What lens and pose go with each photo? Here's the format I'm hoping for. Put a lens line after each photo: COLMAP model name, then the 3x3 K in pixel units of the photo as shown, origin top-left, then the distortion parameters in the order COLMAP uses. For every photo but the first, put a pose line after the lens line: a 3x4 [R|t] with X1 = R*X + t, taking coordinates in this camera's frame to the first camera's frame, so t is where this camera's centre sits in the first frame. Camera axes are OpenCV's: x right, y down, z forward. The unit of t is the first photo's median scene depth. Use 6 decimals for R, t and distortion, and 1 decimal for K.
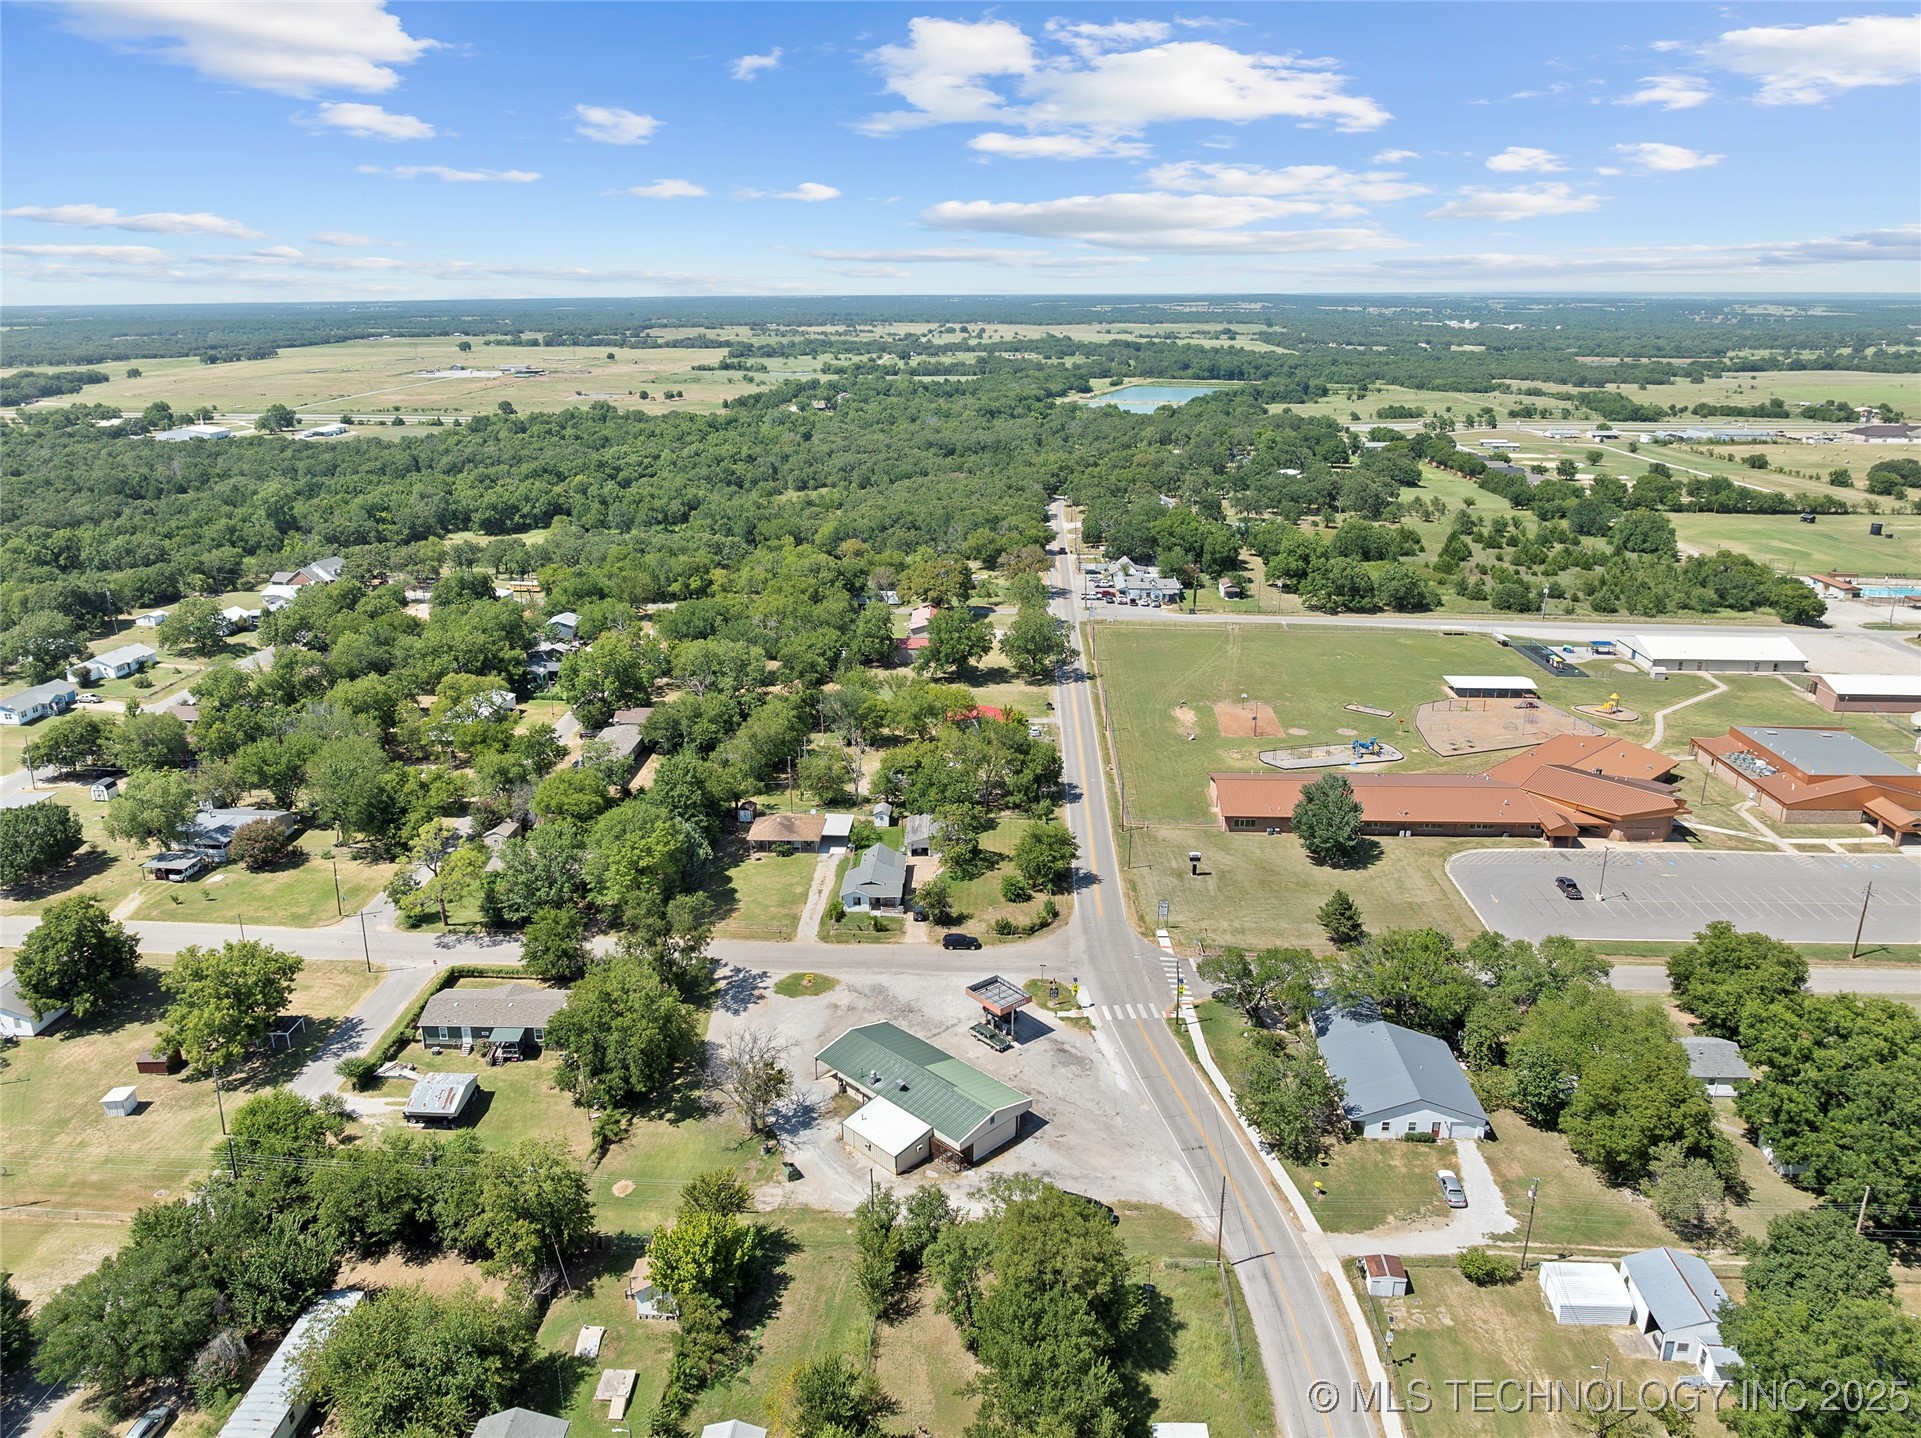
lens RADIAL K [[1345.7, 0, 966.9], [0, 1345.7, 717.8], [0, 0, 1]] dist [-0.030900, 0.006177]
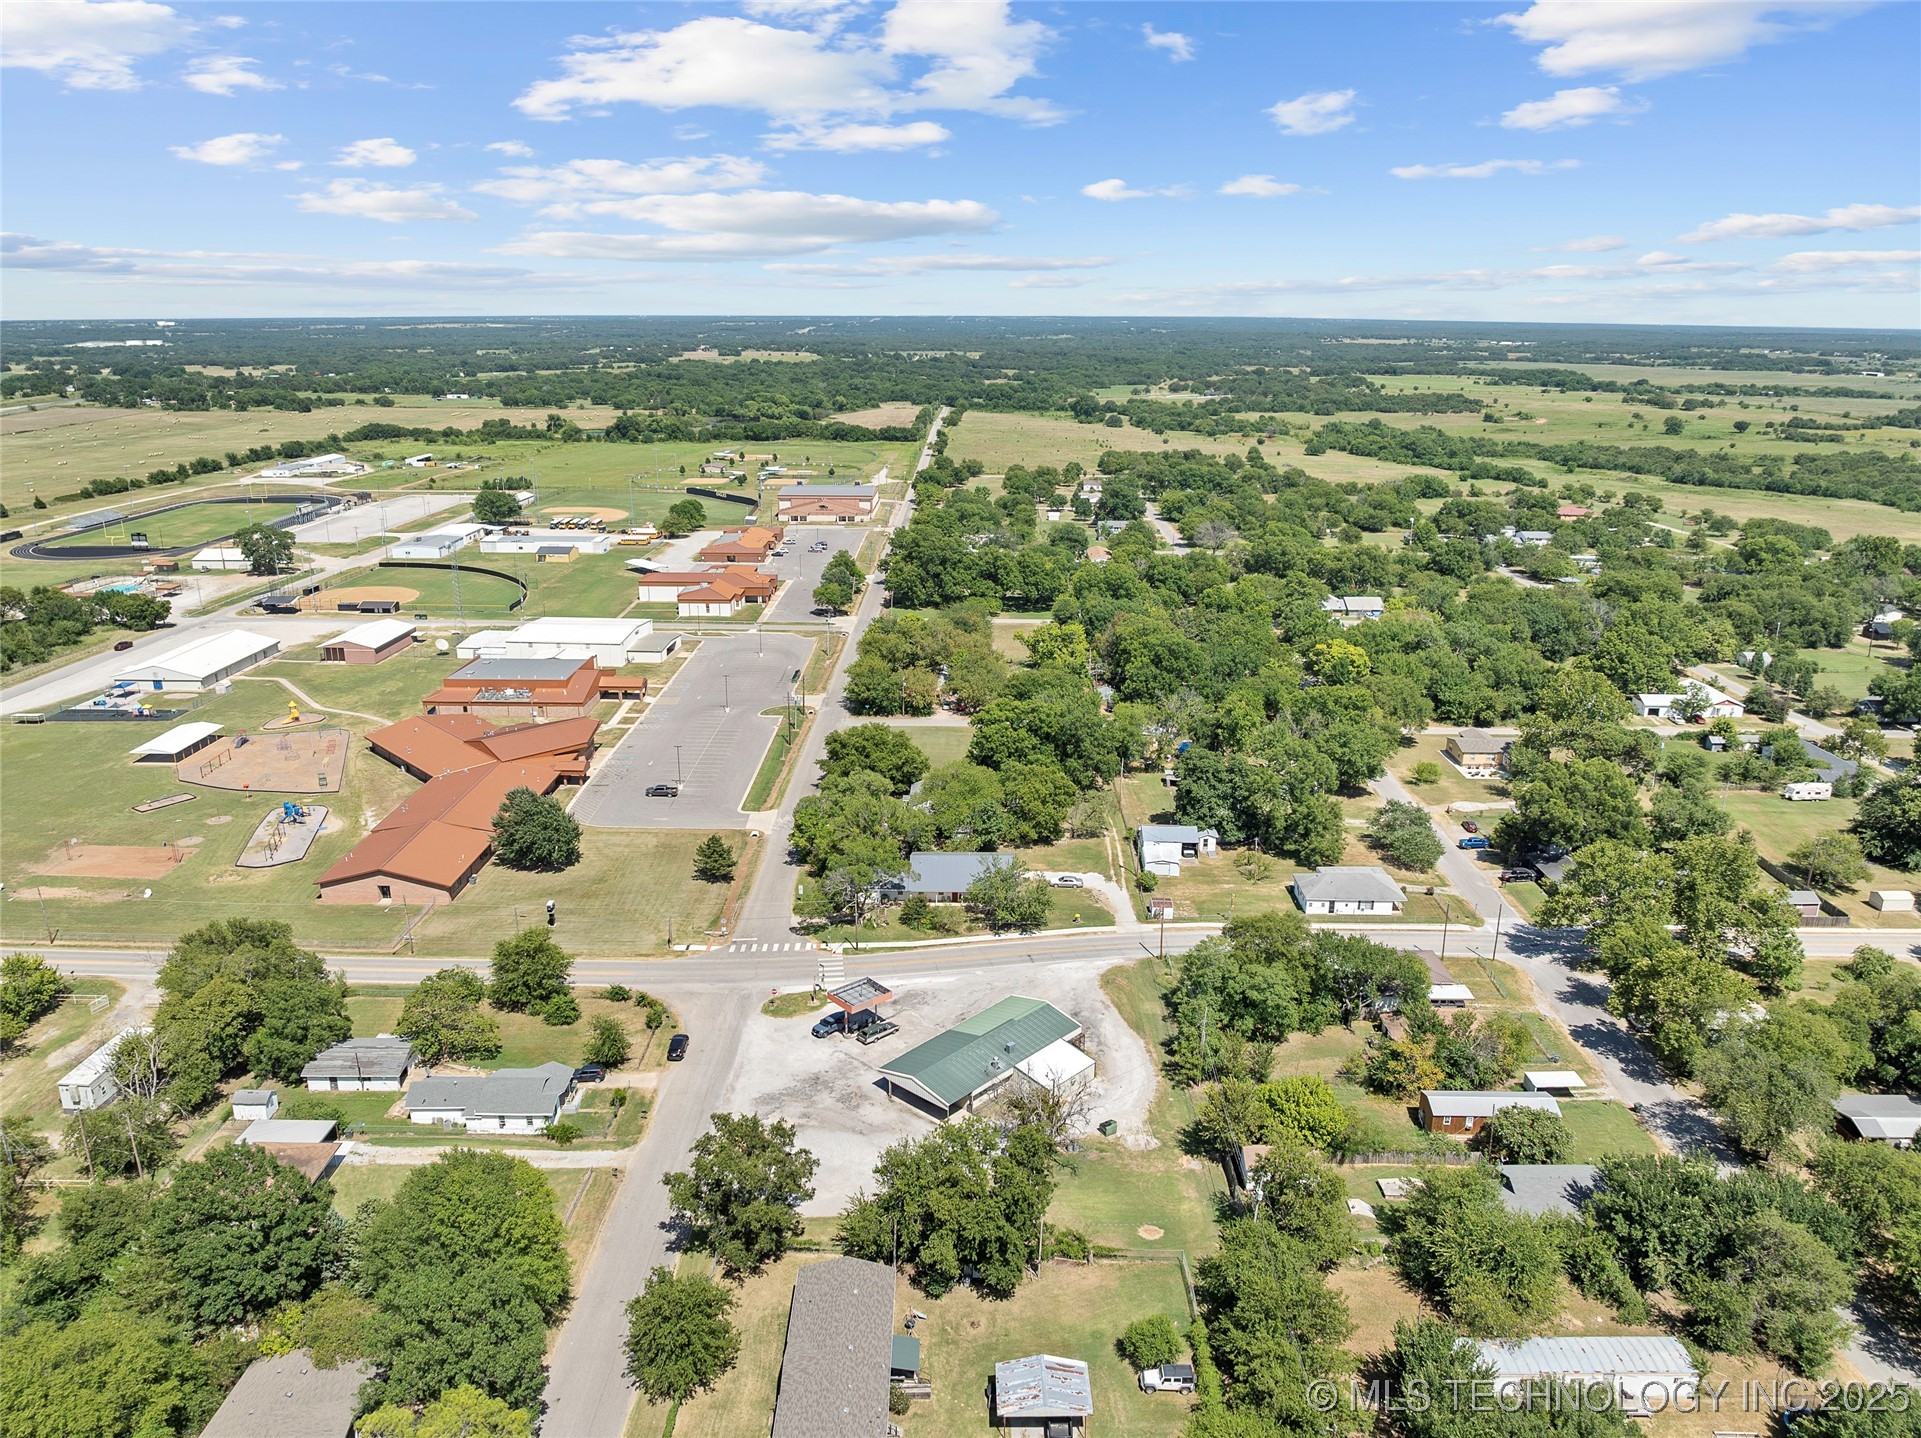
lens RADIAL K [[1345.7, 0, 966.9], [0, 1345.7, 717.8], [0, 0, 1]] dist [-0.030900, 0.006177]
pose [[-0.032001, -0.289132, 0.956754, -0.865746], [0.299234, 0.910566, 0.285182, -0.243726], [-0.953643, 0.295420, 0.057379, 0.779245]]
